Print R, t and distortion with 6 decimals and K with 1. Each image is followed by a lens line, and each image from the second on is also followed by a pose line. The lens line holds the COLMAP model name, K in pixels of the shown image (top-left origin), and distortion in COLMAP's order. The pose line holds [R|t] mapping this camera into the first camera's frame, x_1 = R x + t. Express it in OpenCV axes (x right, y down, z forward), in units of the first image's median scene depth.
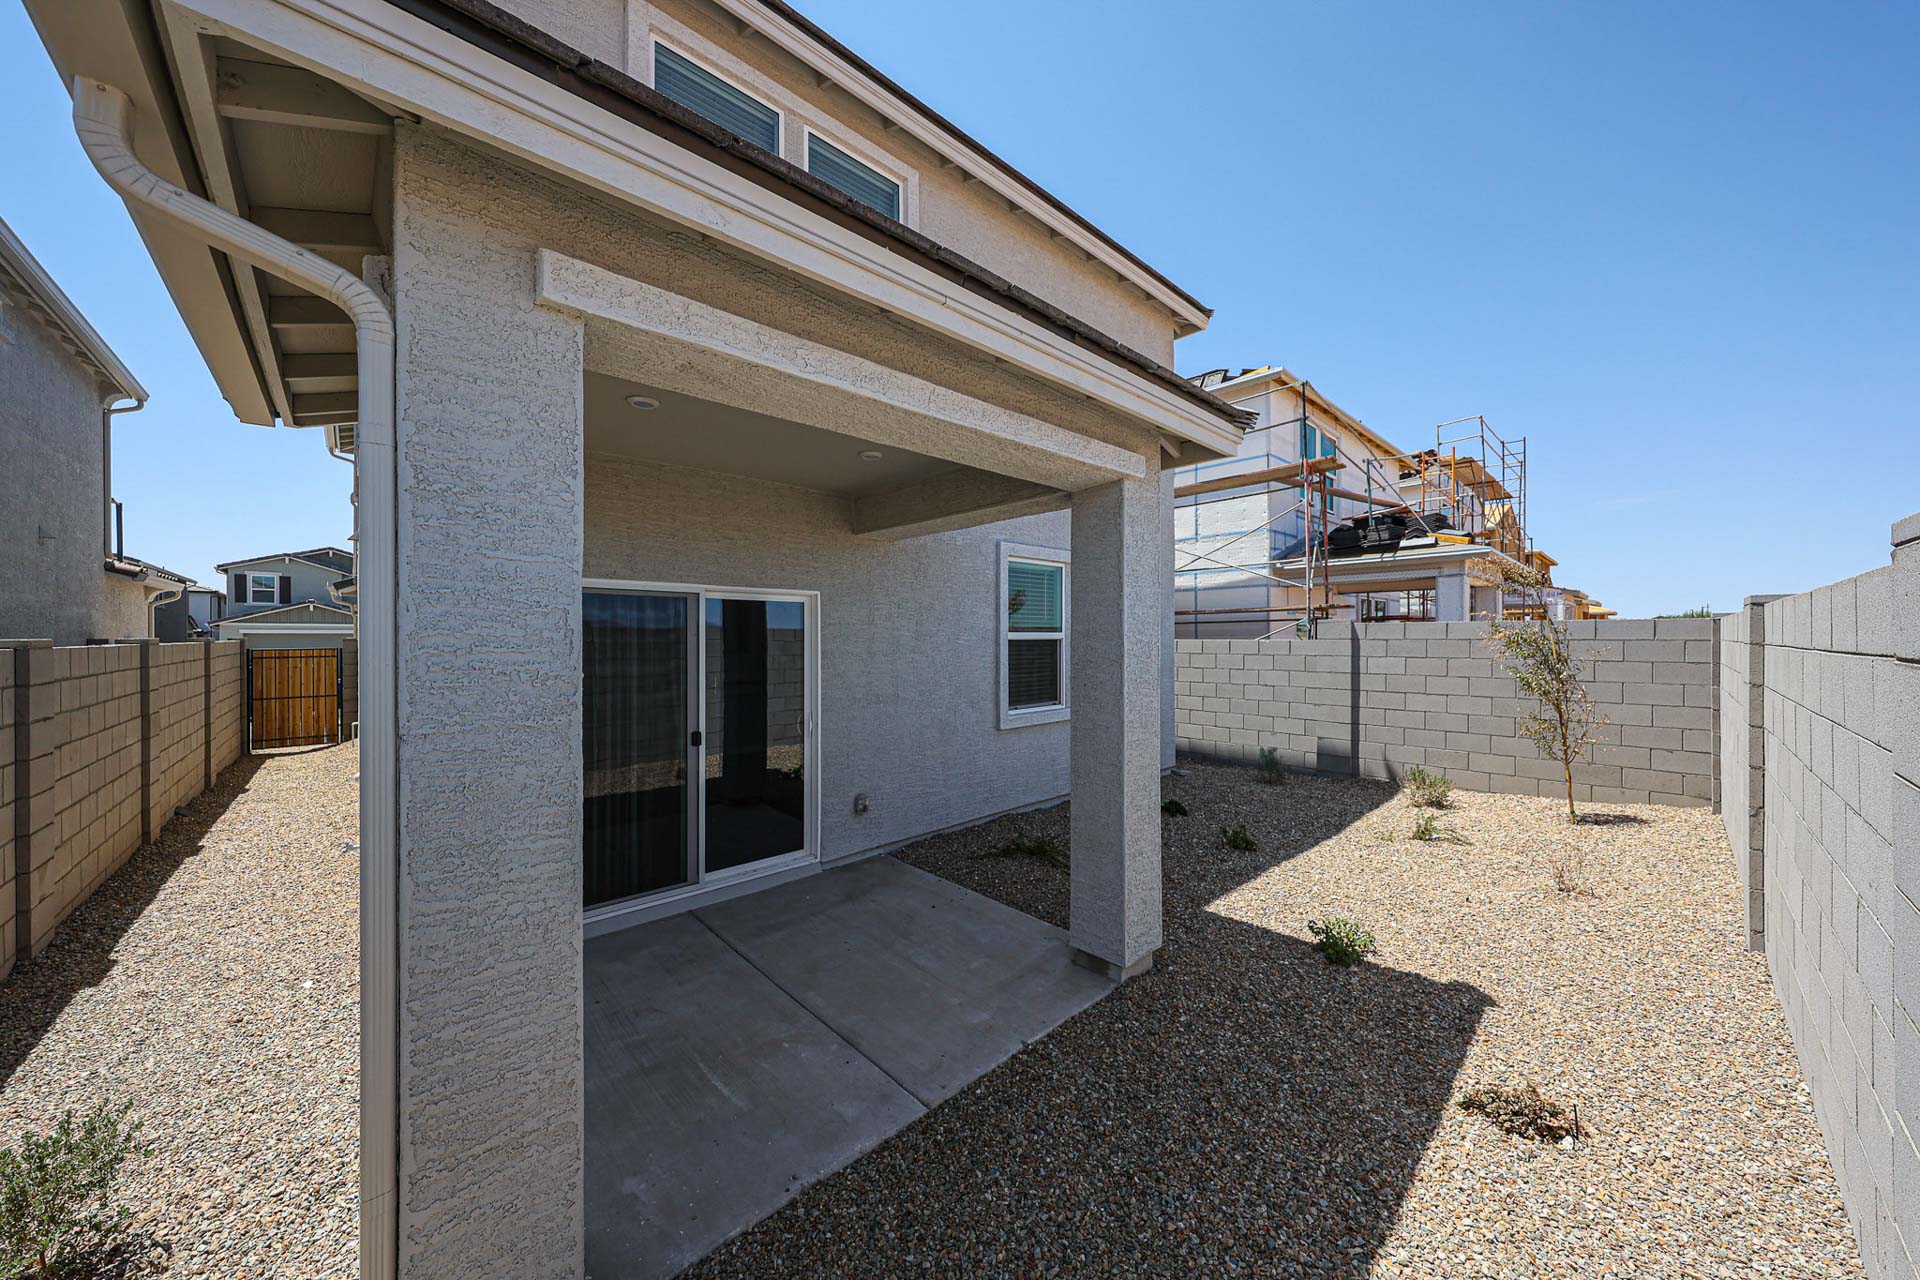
lens RADIAL K [[649.9, 0, 962.8], [0, 649.9, 633.7], [0, 0, 1]] dist [0.000729, 0.000126]
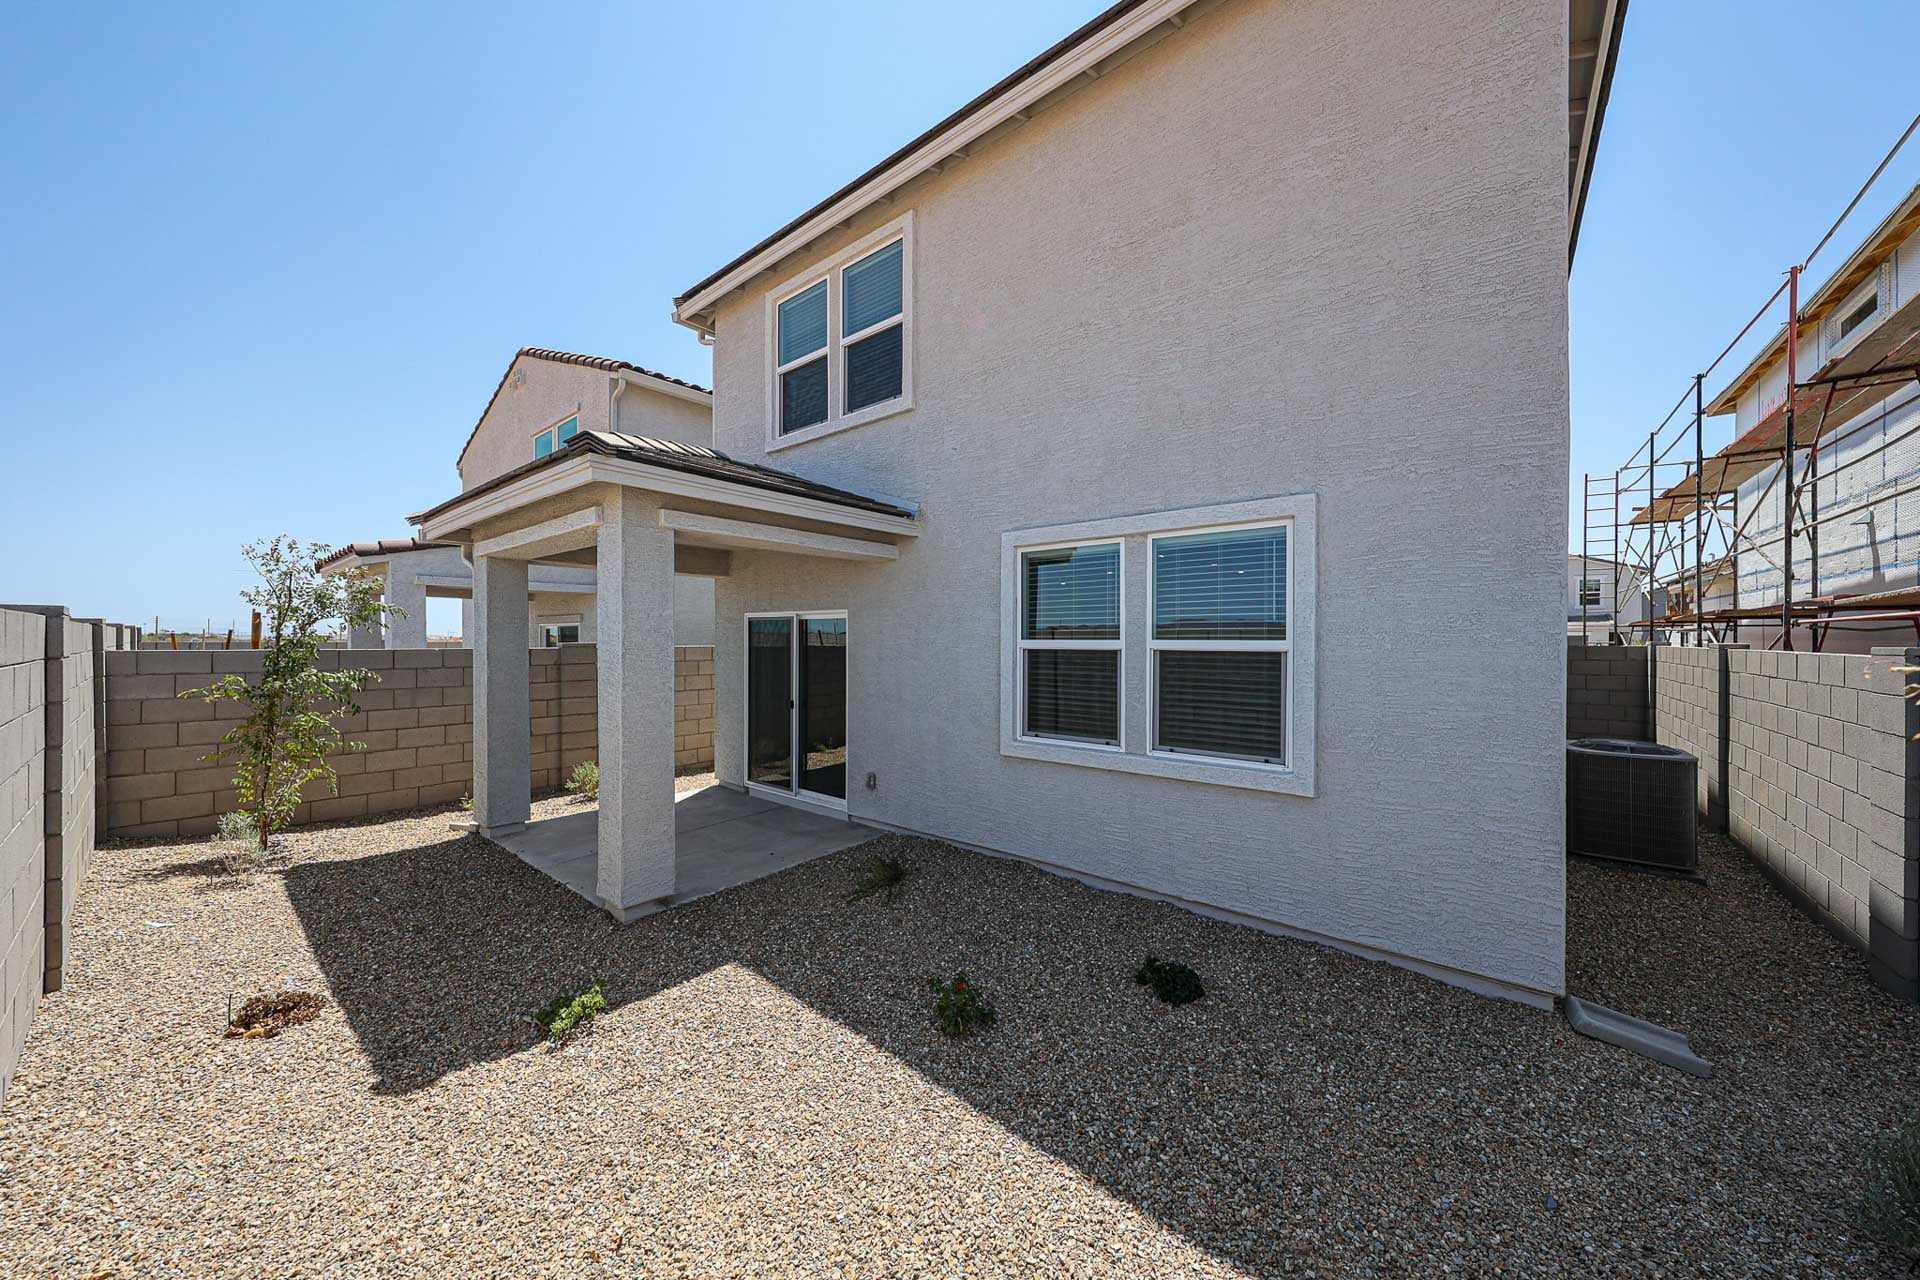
lens RADIAL K [[649.9, 0, 962.8], [0, 649.9, 633.7], [0, 0, 1]] dist [0.000729, 0.000126]
pose [[0.138548, -0.002475, -0.990353, 1.132360], [0.003990, 0.999990, -0.001941, -0.011428], [0.990348, -0.003683, 0.138557, 1.054131]]
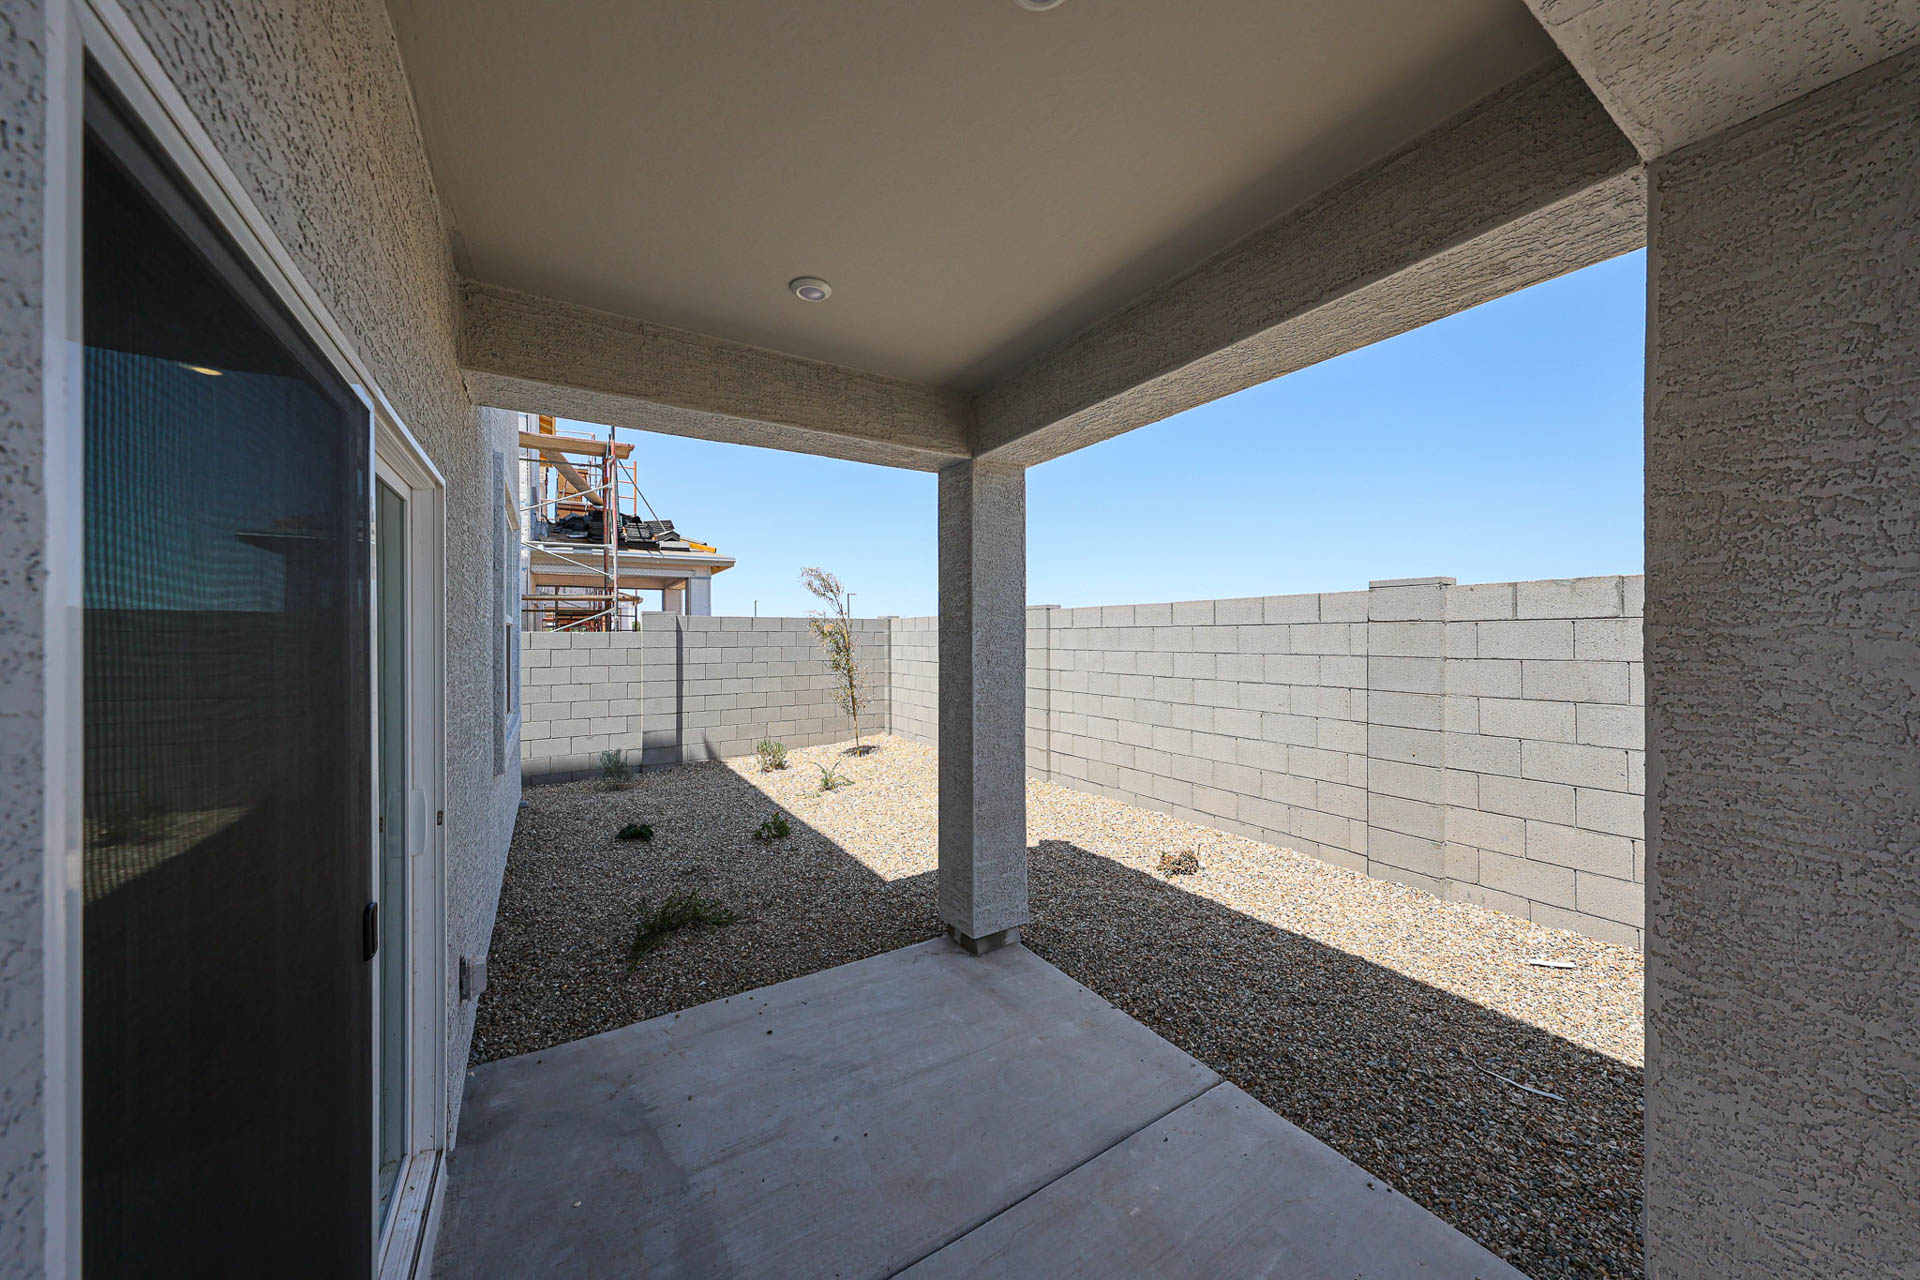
lens RADIAL K [[649.9, 0, 962.8], [0, 649.9, 633.7], [0, 0, 1]] dist [0.000729, 0.000126]
pose [[0.185765, 0.006877, 0.982570, -0.557821], [-0.001318, 0.999976, -0.006750, 0.032040], [-0.982593, -0.000041, 0.185770, 0.613349]]
